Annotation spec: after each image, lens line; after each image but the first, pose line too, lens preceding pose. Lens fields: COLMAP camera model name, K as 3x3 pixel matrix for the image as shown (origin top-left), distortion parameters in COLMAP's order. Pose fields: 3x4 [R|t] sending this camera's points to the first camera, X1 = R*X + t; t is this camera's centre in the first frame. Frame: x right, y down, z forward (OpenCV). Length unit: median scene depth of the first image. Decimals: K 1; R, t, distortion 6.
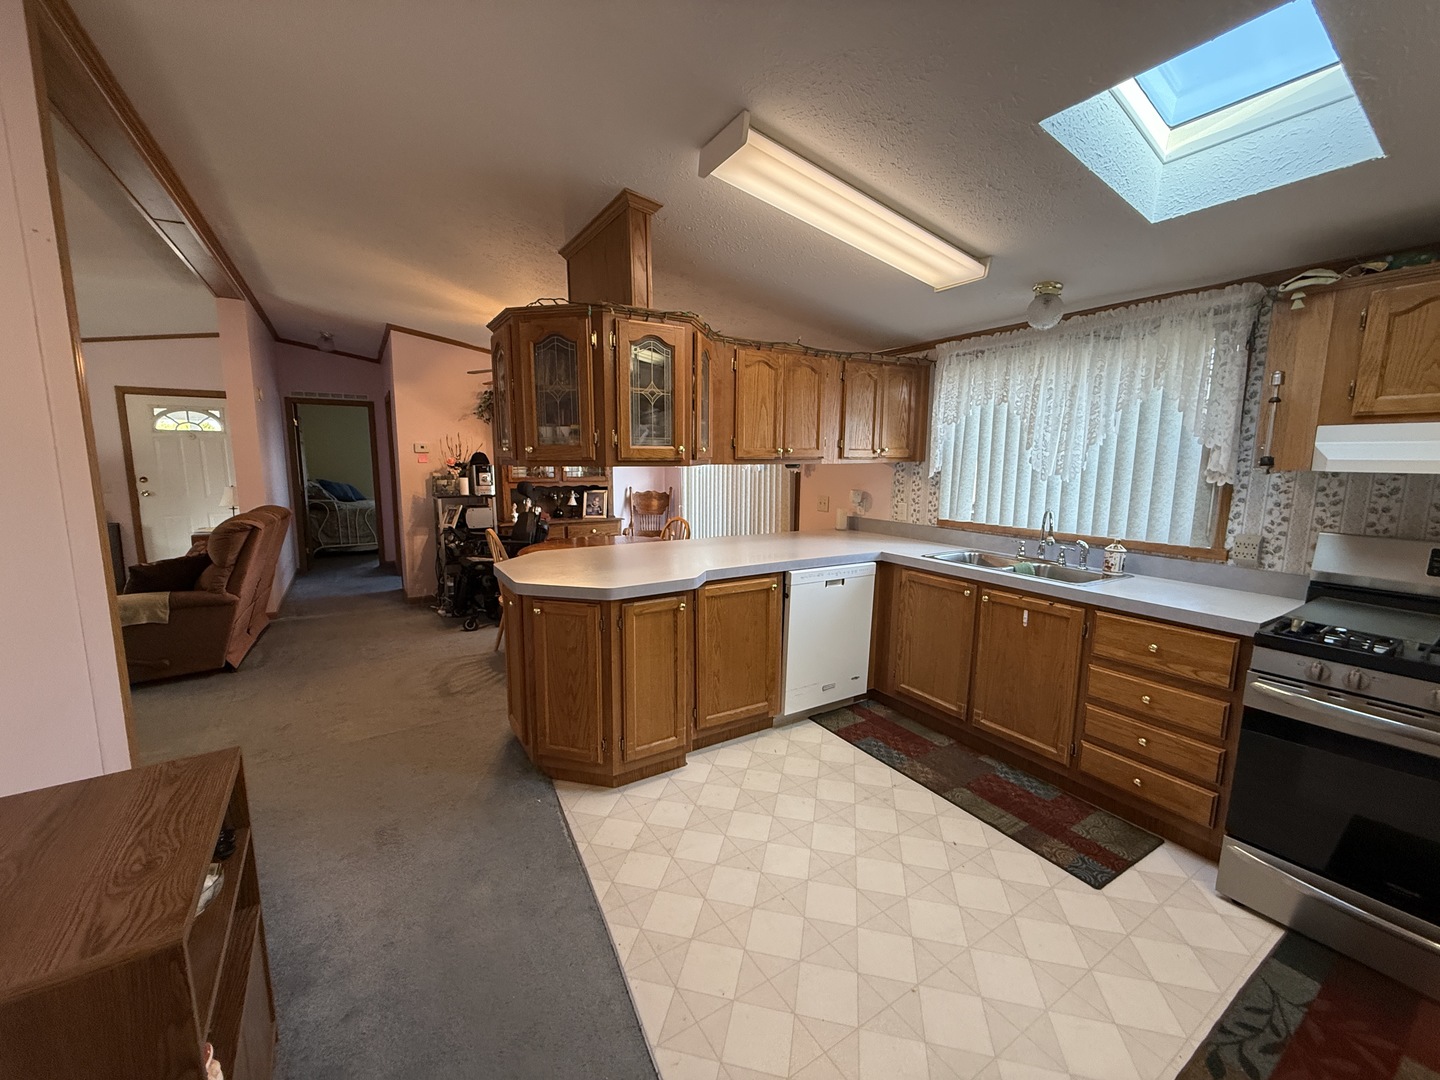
lens RADIAL K [[576.4, 0, 712.3], [0, 576.4, 539.7], [0, 0, 1]] dist [0.001060, 0.000025]
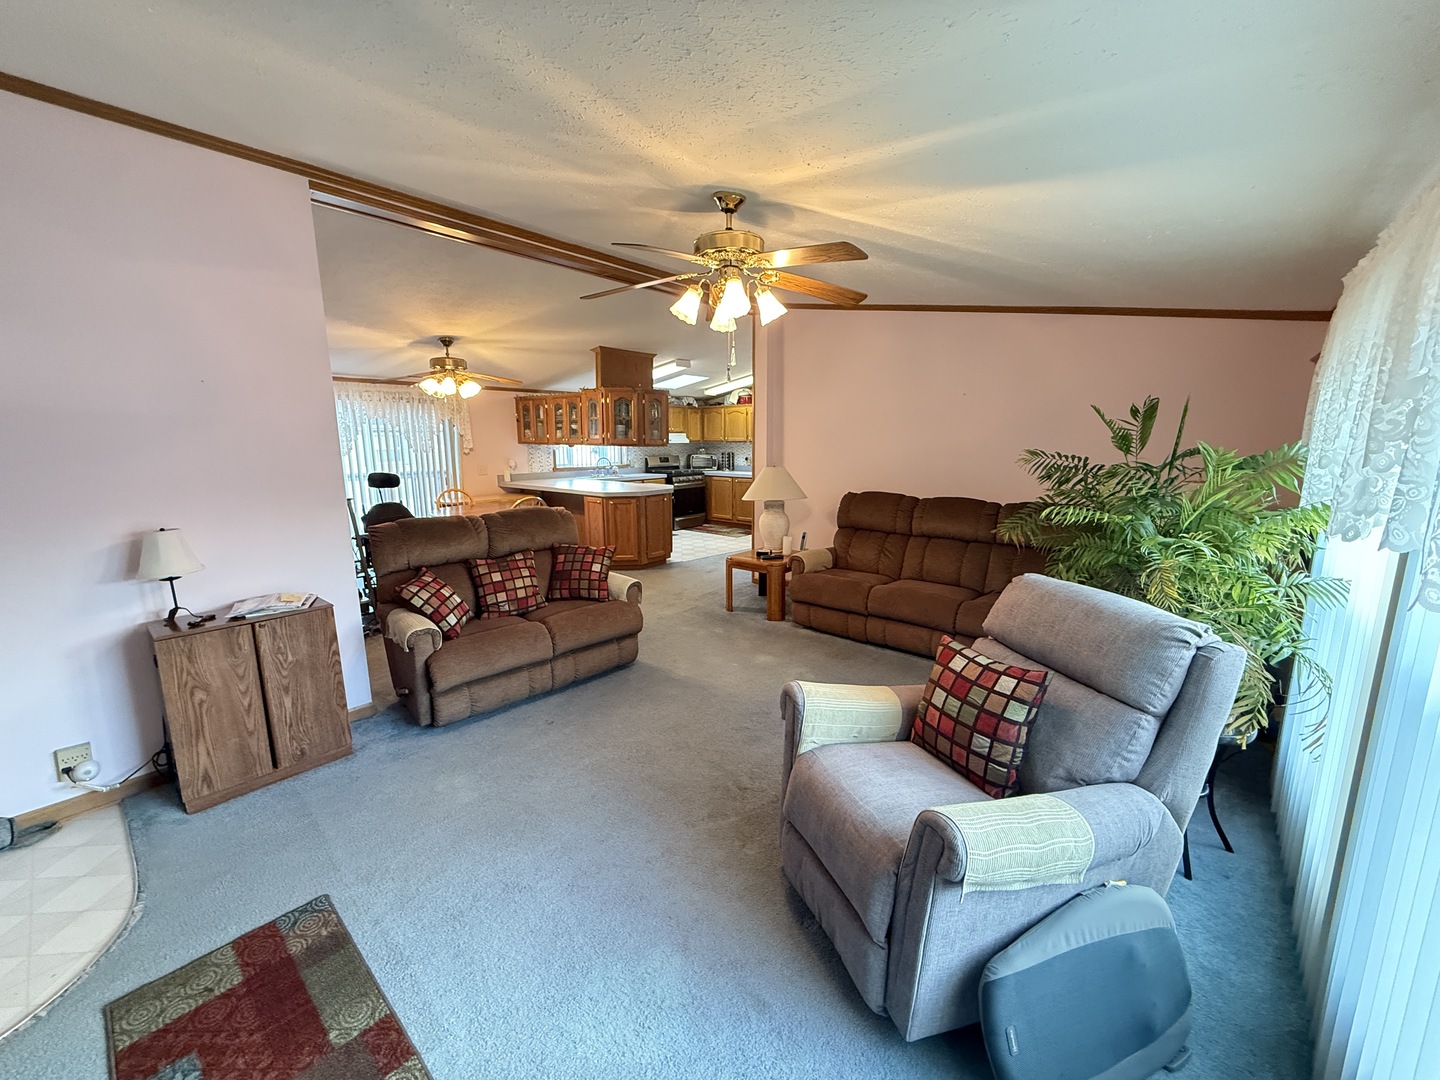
lens RADIAL K [[576.4, 0, 711.0], [0, 576.4, 544.2], [0, 0, 1]] dist [0.001060, 0.000025]
pose [[-0.283347, -0.185094, 0.940986, -3.068706], [0.138448, 0.963025, 0.231119, -0.284166], [-0.948971, 0.195765, -0.247244, 1.545471]]
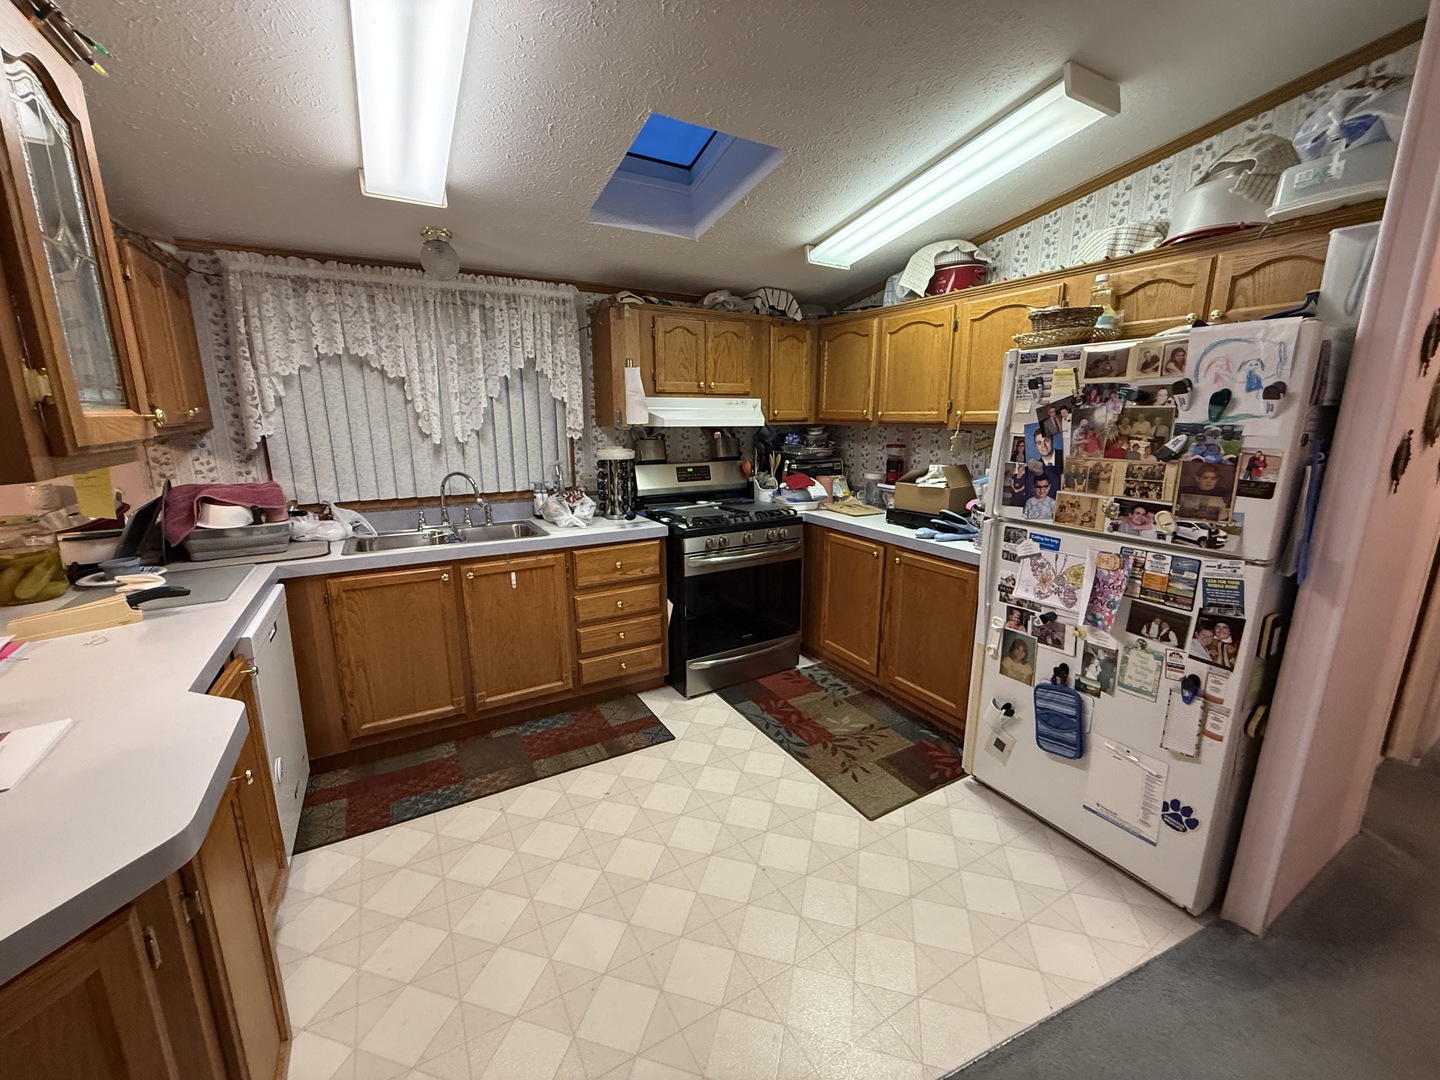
lens RADIAL K [[576.4, 0, 711.6], [0, 576.4, 540.3], [0, 0, 1]] dist [0.001060, 0.000025]
pose [[0.034021, -0.222879, 0.974252, -0.446193], [0.143463, 0.965810, 0.215938, -0.107235], [-0.989071, 0.132423, 0.064833, 0.617764]]
